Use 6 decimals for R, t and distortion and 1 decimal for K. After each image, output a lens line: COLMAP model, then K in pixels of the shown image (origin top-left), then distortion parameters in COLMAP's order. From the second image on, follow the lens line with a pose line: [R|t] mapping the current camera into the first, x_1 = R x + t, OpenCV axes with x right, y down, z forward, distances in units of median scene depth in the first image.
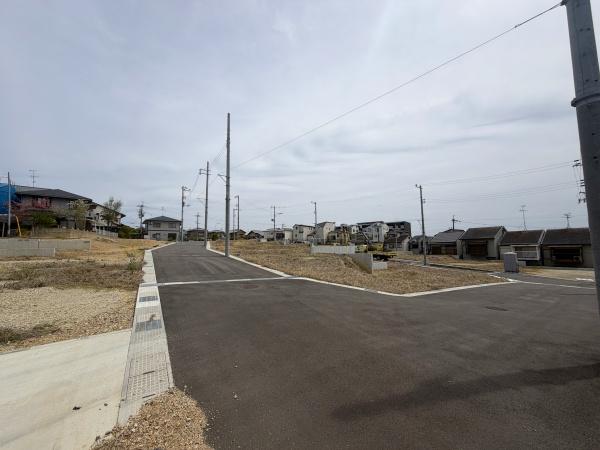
lens RADIAL K [[234.7, 0, 296.7], [0, 234.7, 226.7], [0, 0, 1]] dist [-0.001492, 0.000293]
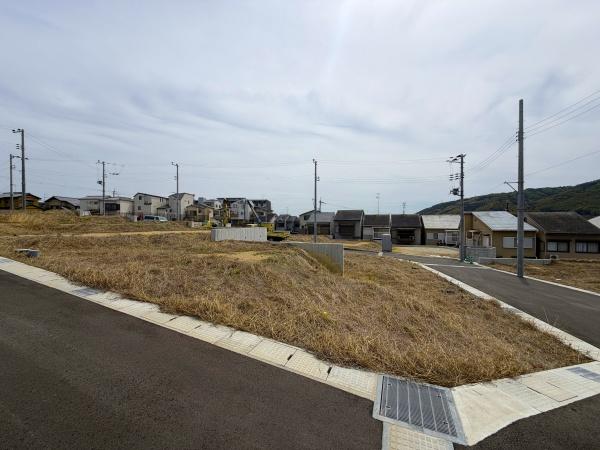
lens RADIAL K [[234.7, 0, 295.4], [0, 234.7, 222.4], [0, 0, 1]] dist [-0.001492, 0.000293]
pose [[0.815089, 0.020212, 0.578983, -0.029387], [-0.067103, 0.995958, 0.059699, 0.006247], [-0.575436, -0.087511, 0.813151, 0.120622]]
